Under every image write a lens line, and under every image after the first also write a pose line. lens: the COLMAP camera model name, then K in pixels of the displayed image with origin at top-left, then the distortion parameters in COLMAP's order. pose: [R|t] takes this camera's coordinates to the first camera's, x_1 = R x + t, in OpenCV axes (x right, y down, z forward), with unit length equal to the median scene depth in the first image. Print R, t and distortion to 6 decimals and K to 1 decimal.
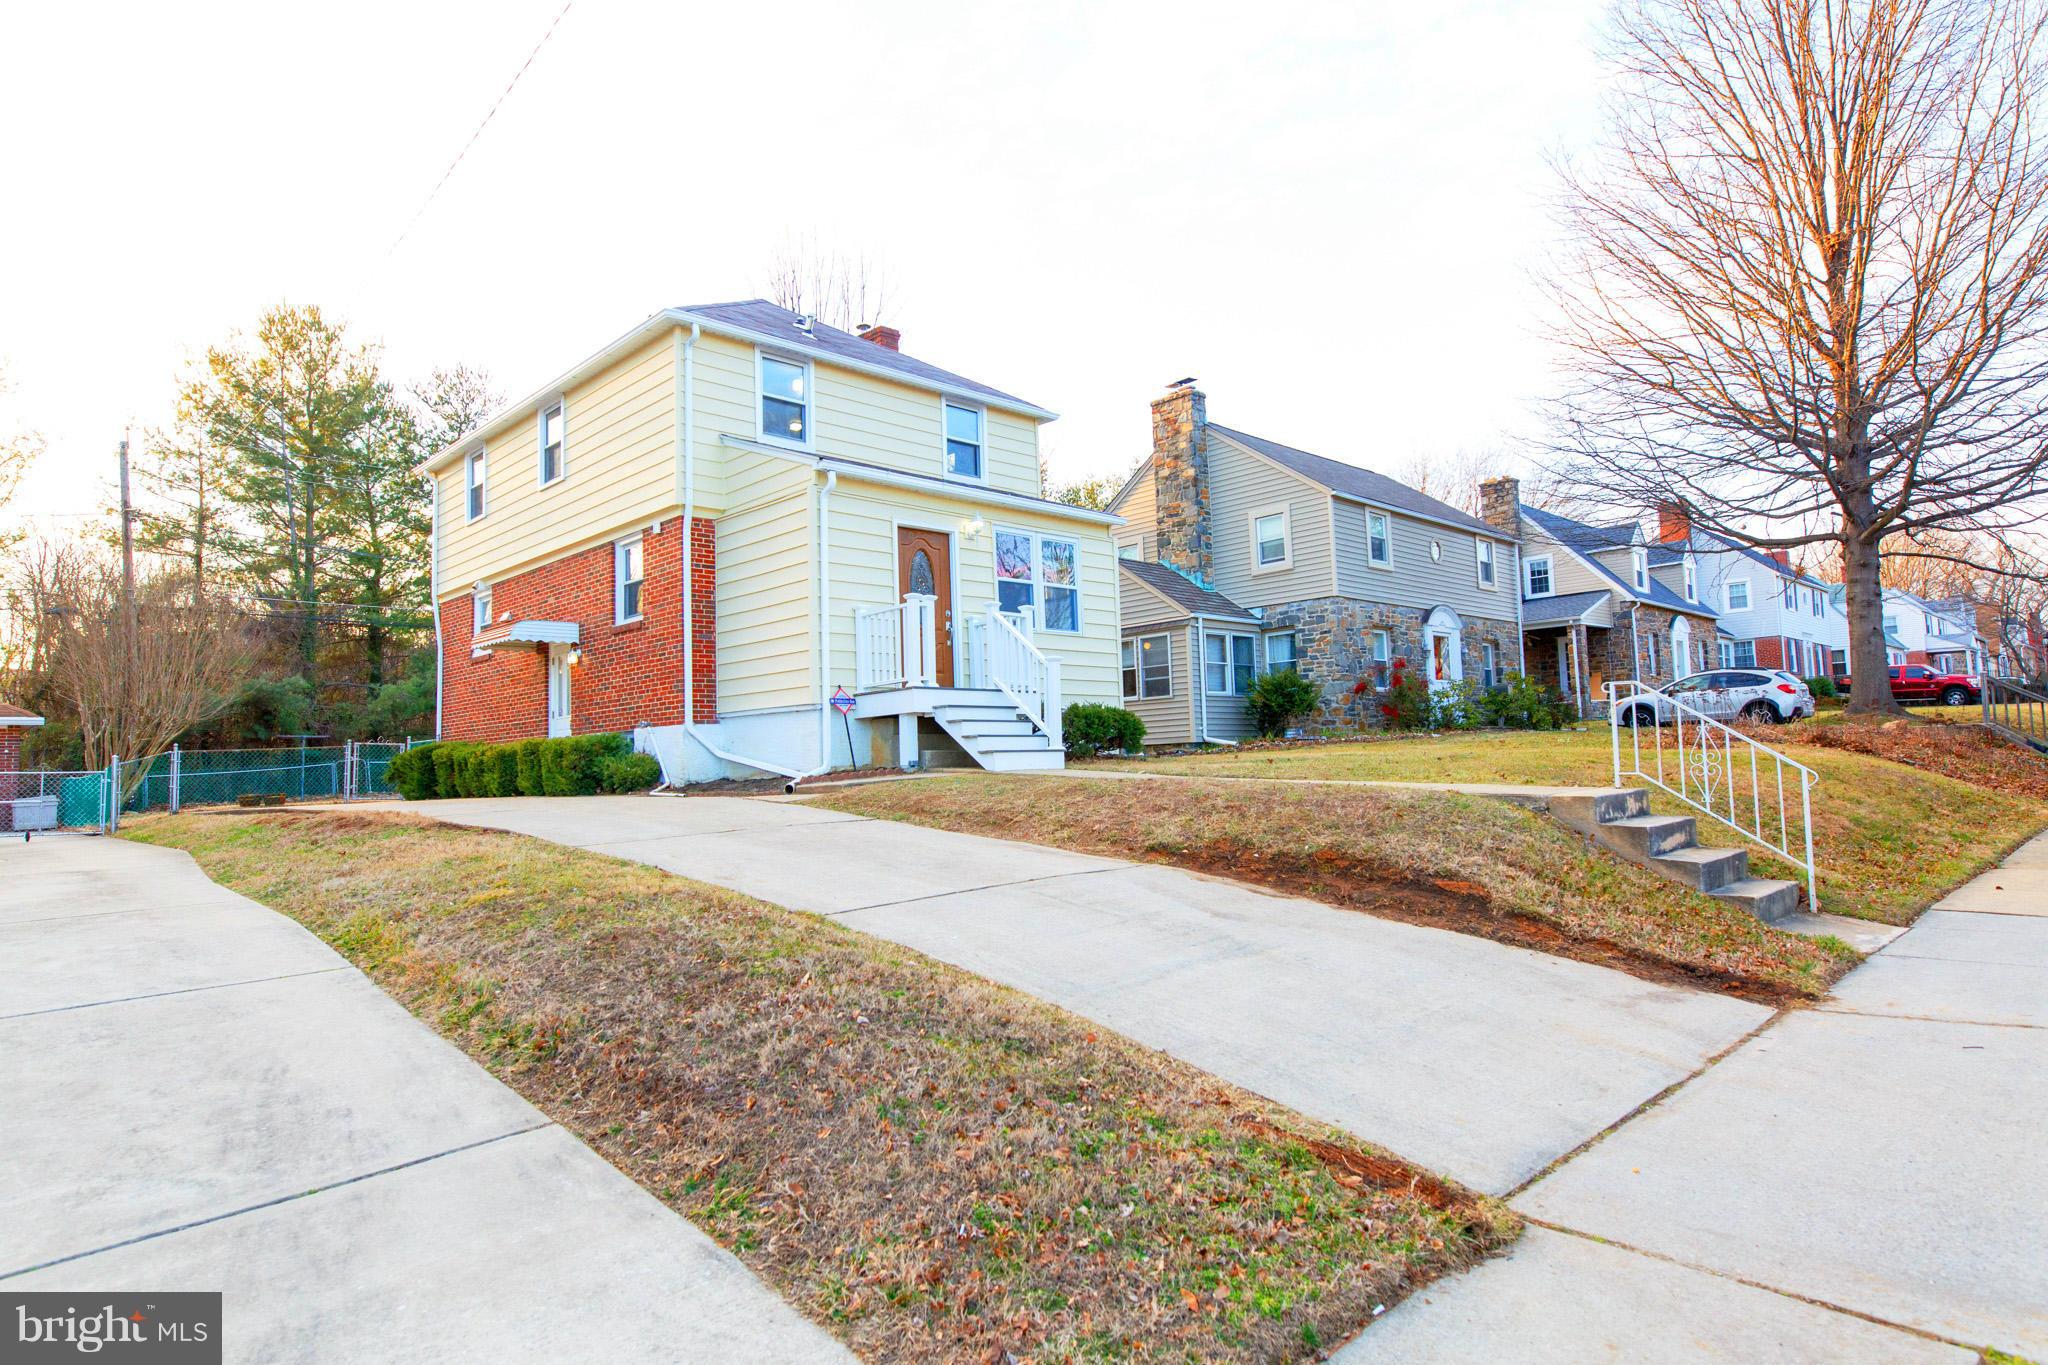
lens RADIAL K [[1165.7, 0, 1024.1], [0, 1165.7, 676.1], [0, 0, 1]] dist [-0.001898, -0.000026]
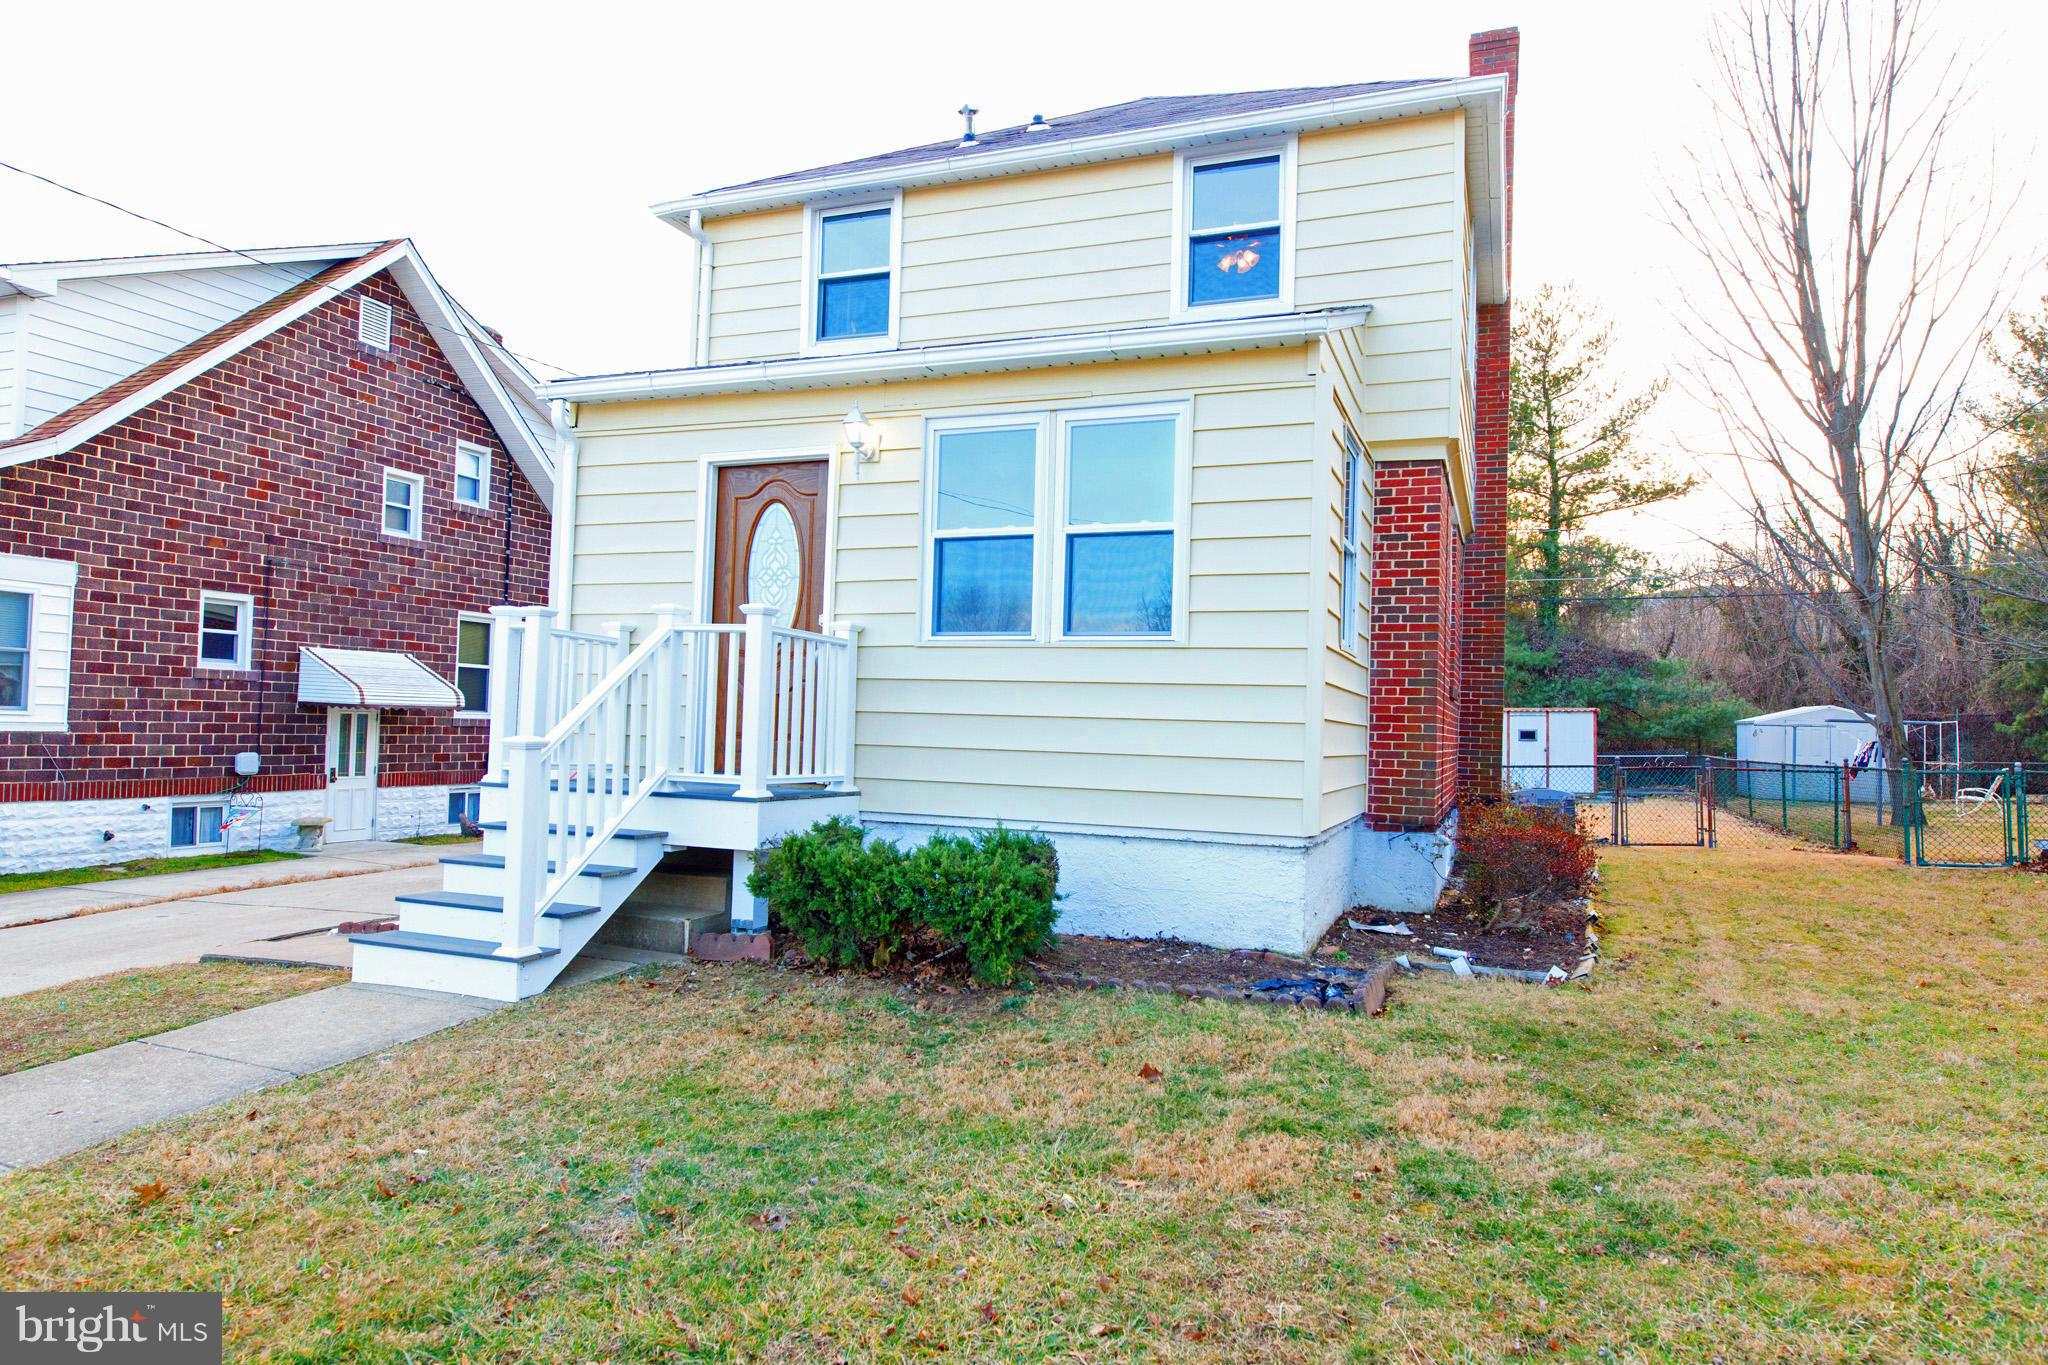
lens RADIAL K [[1165.7, 0, 1024.1], [0, 1165.7, 676.1], [0, 0, 1]] dist [-0.001898, -0.000026]
pose [[0.428807, 0.016426, -0.903247, 0.375627], [0.035649, 0.998748, 0.035087, -0.037806], [0.902693, -0.047245, 0.427684, 0.750457]]
